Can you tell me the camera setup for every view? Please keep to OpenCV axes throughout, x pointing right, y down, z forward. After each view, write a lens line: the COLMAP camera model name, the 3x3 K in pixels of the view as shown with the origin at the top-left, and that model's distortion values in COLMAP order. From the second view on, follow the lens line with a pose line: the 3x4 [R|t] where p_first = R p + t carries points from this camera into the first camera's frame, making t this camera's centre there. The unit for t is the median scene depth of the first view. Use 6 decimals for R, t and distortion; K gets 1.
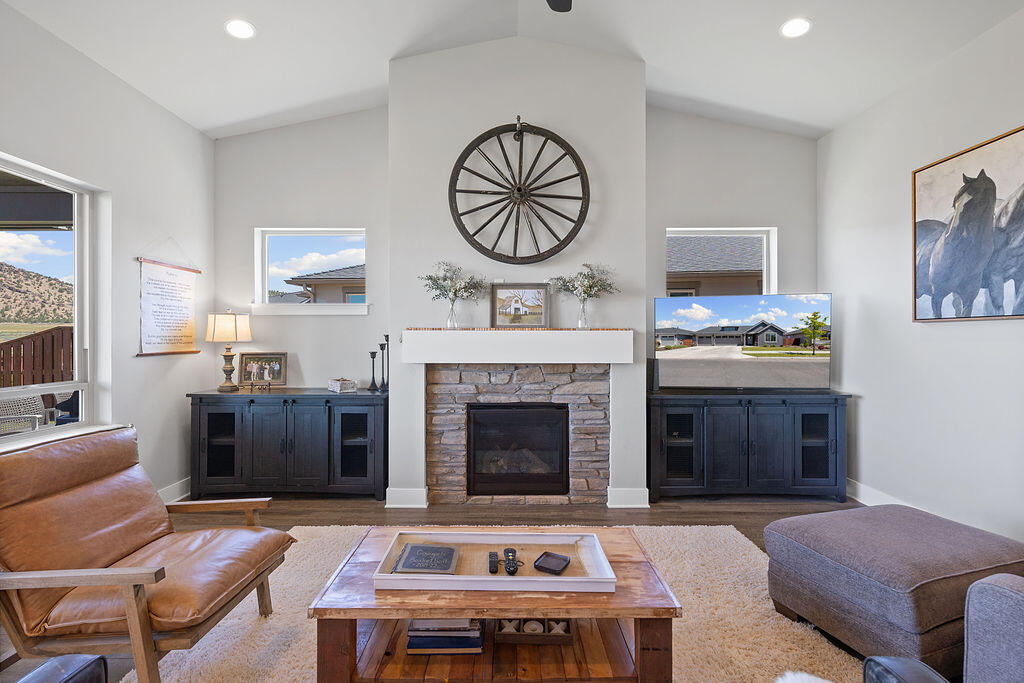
lens RADIAL K [[441.3, 0, 511.7], [0, 441.3, 337.1], [0, 0, 1]] dist [-0.001736, -0.001507]
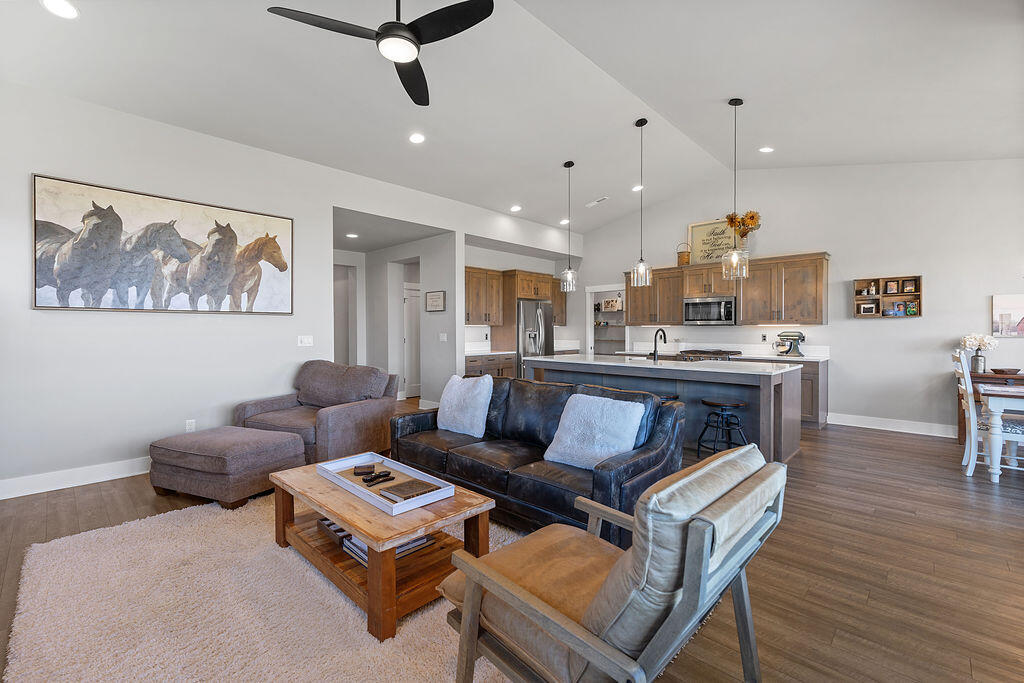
lens RADIAL K [[441.3, 0, 509.5], [0, 441.3, 337.0], [0, 0, 1]] dist [-0.001736, -0.001507]
pose [[-0.725552, -0.011376, 0.688073, -0.633396], [0.002490, 0.999813, 0.019156, 0.016252], [-0.688163, 0.015612, -0.725388, 0.848429]]
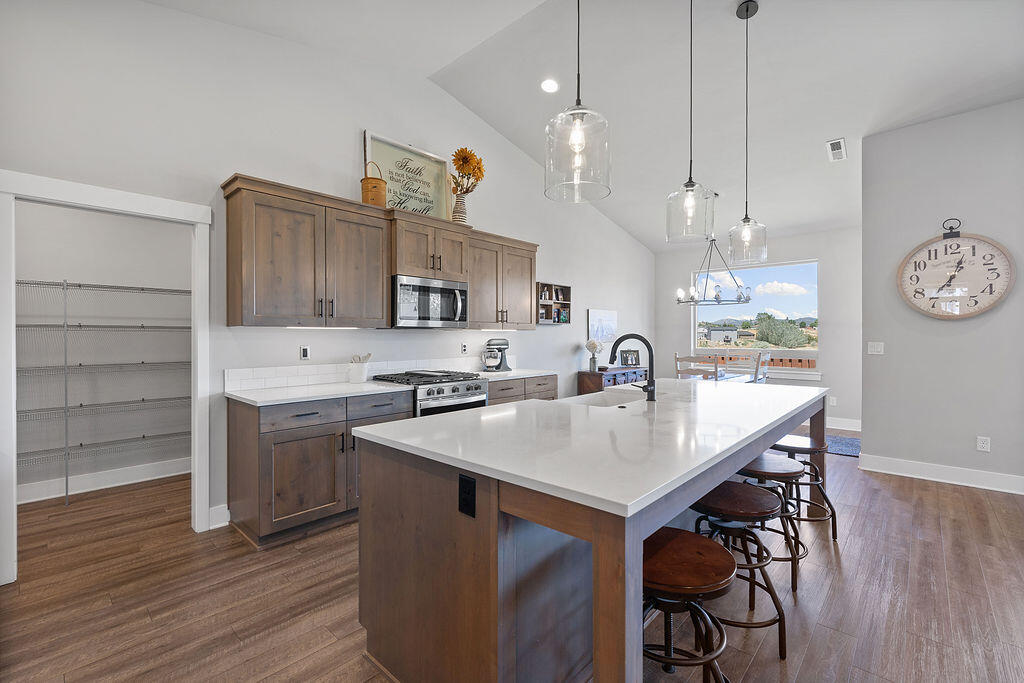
lens RADIAL K [[441.3, 0, 515.4], [0, 441.3, 338.4], [0, 0, 1]] dist [-0.001736, -0.001507]
pose [[-0.672497, 0.004023, -0.740089, 0.723242], [-0.000172, 0.999984, 0.005593, 0.021675], [0.740100, 0.003889, -0.672486, -0.265322]]
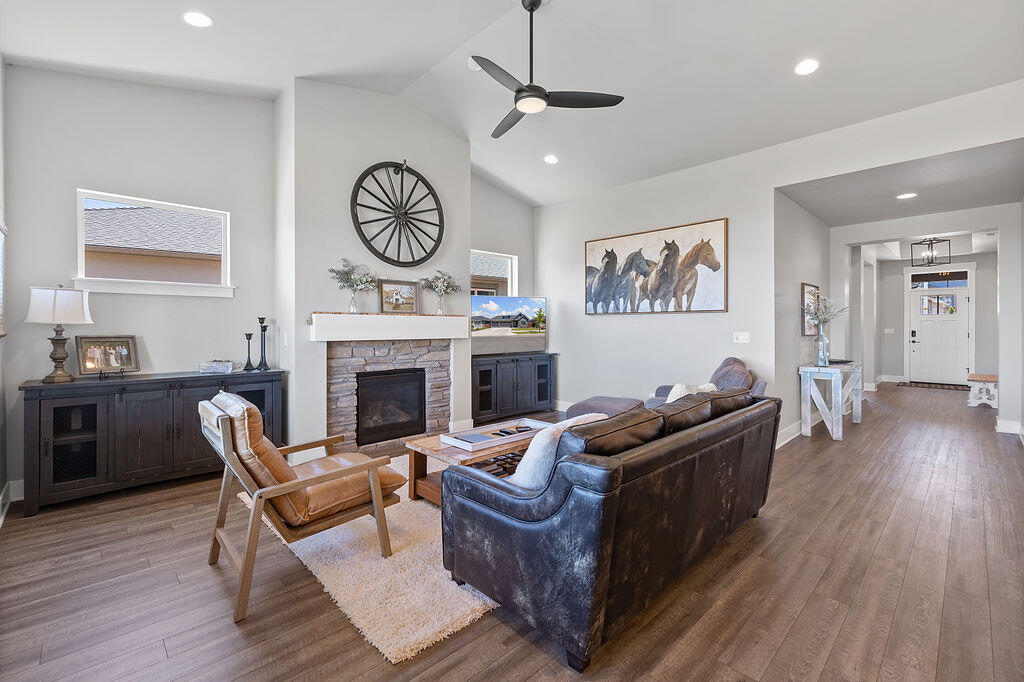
lens RADIAL K [[441.3, 0, 516.5], [0, 441.3, 325.6], [0, 0, 1]] dist [-0.001736, -0.001507]
pose [[0.714419, 0.002631, 0.699714, -0.656742], [0.000582, 0.999990, -0.004354, 0.021709], [-0.699718, 0.003518, 0.714410, -0.213496]]
